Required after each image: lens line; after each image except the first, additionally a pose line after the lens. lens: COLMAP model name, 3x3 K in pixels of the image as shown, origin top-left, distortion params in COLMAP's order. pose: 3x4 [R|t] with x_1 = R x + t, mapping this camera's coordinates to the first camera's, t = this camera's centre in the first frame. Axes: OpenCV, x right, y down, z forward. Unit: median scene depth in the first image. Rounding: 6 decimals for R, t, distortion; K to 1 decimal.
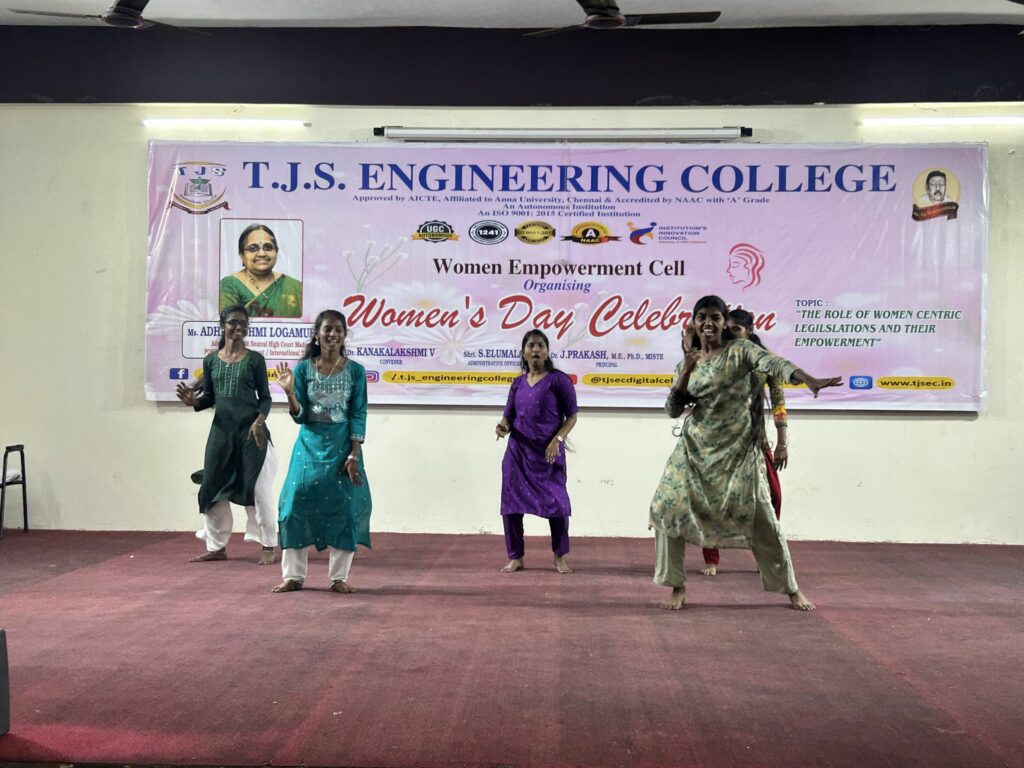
lens RADIAL K [[1318.5, 0, 509.6], [0, 1318.5, 392.5], [0, 0, 1]] dist [0.189158, -0.493678]
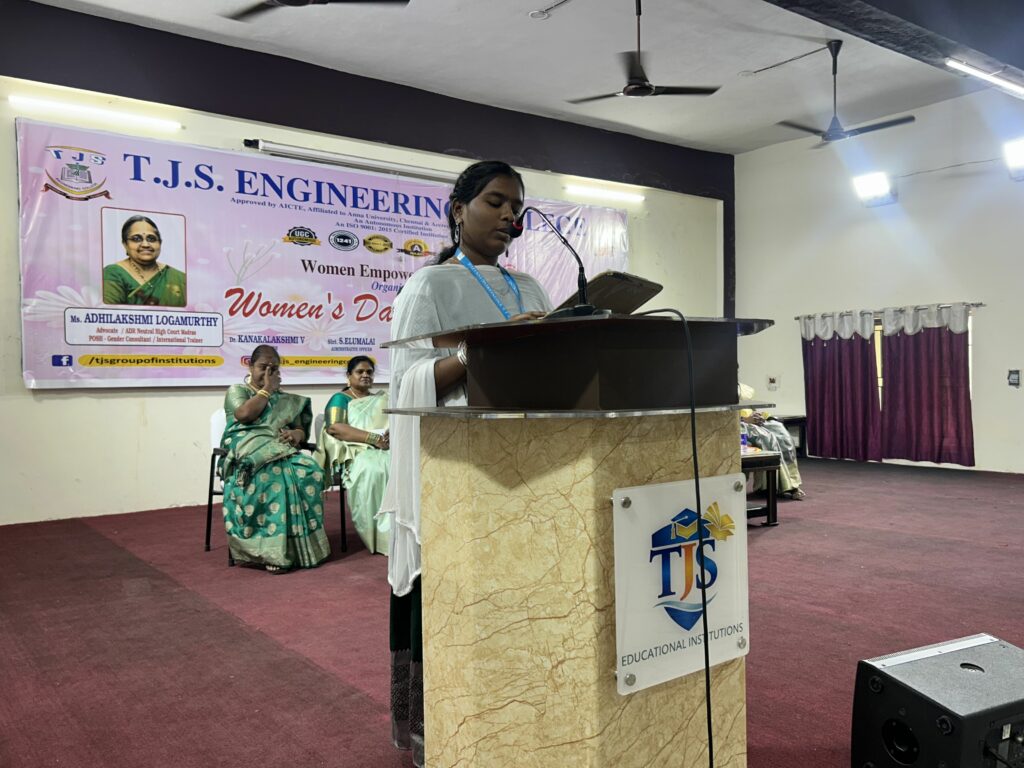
lens RADIAL K [[860.2, 0, 503.0], [0, 860.2, 395.2], [0, 0, 1]] dist [0.060423, -0.066415]
pose [[0.769704, -0.037069, 0.637324, -0.413549], [0.015276, 0.999096, 0.039662, -0.009014], [-0.638218, -0.020792, 0.769574, 0.296514]]
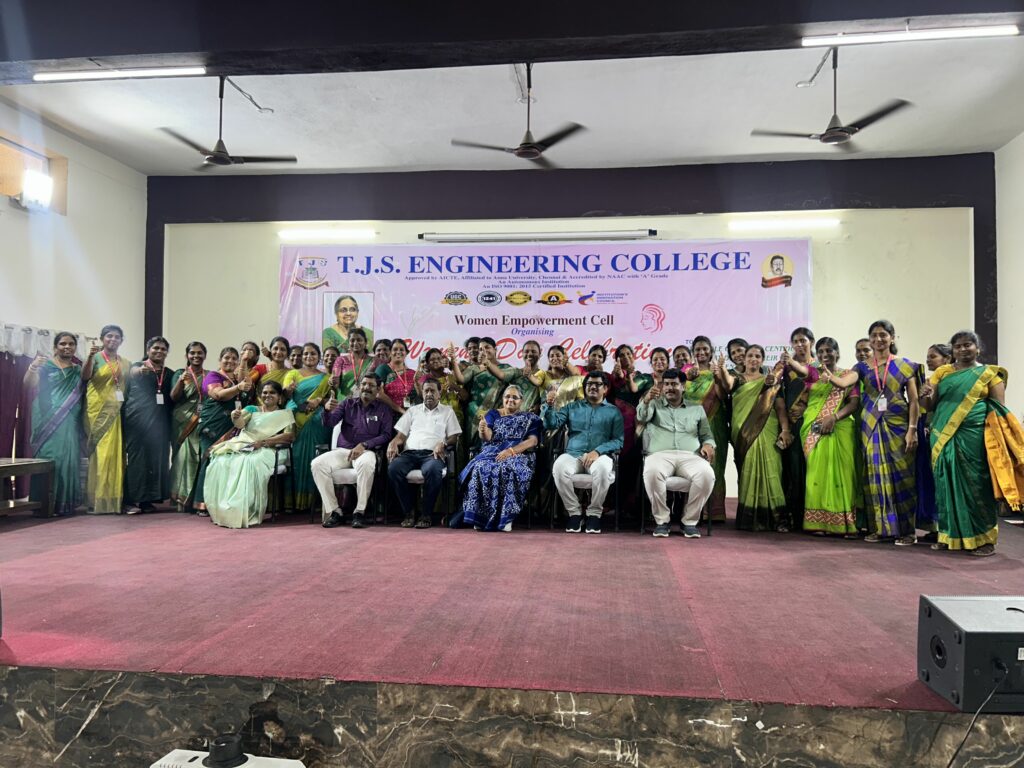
lens RADIAL K [[768.6, 0, 522.1], [0, 768.6, 385.7], [0, 0, 1]] dist [0.120811, -0.169066]
pose [[0.997268, -0.002904, -0.073806, 0.090957], [0.001144, 0.999714, -0.023874, 0.004839], [0.073854, 0.023725, 0.996987, 0.090050]]
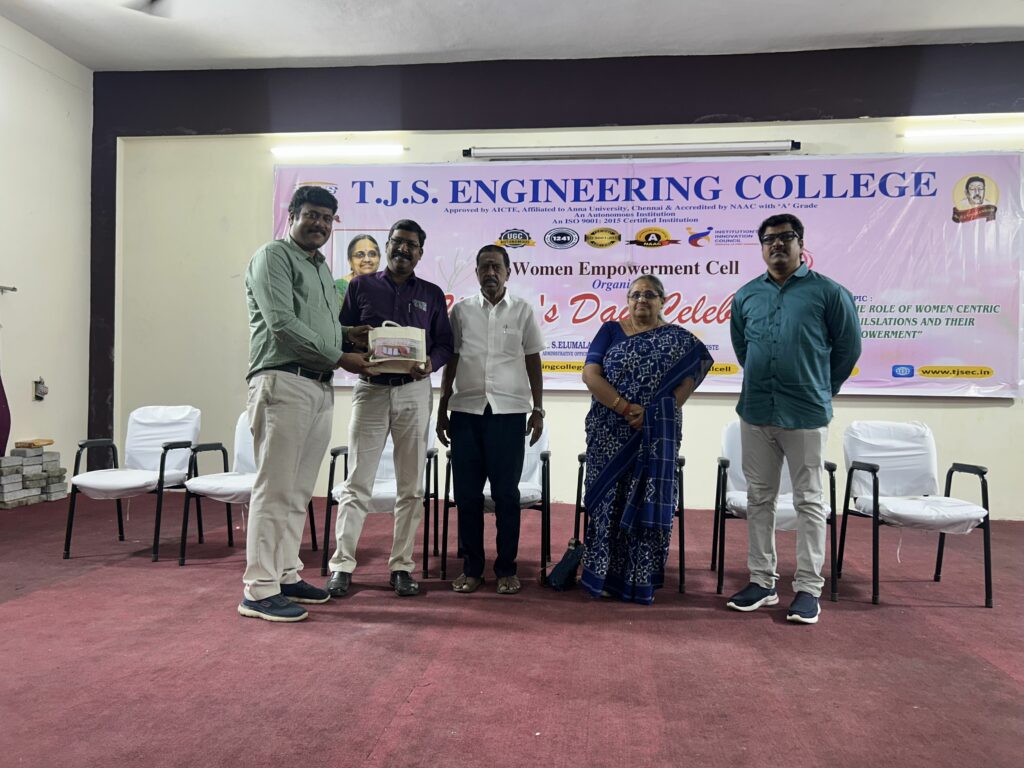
lens RADIAL K [[770.4, 0, 514.0], [0, 770.4, 384.0], [0, 0, 1]] dist [0.050329, -0.050718]
pose [[0.997032, 0.004241, -0.076874, -0.005117], [-0.004273, 0.999991, -0.000257, 0.004460], [0.076872, 0.000585, 0.997041, 0.336737]]
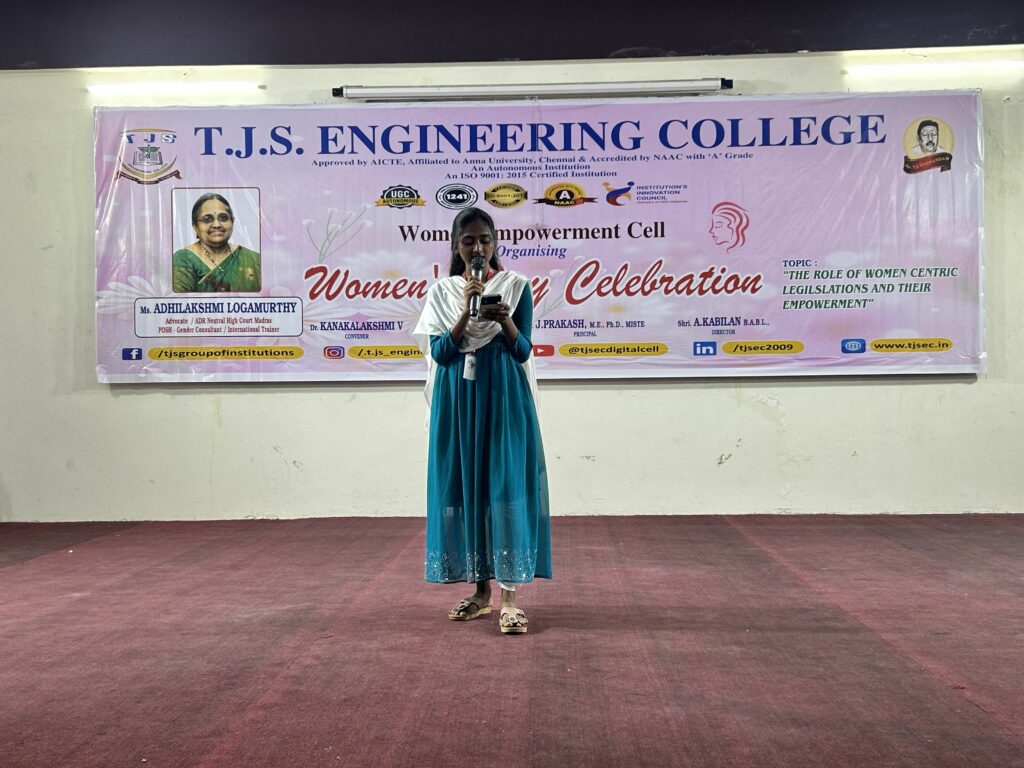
lens RADIAL K [[1194.0, 0, 510.9], [0, 1194.0, 389.7], [0, 0, 1]] dist [0.152140, -0.347493]
pose [[0.999688, -0.023768, 0.007644, 0.012981], [0.023708, 0.999688, 0.007825, 0.010928], [-0.007828, -0.007641, 0.999940, 0.143379]]
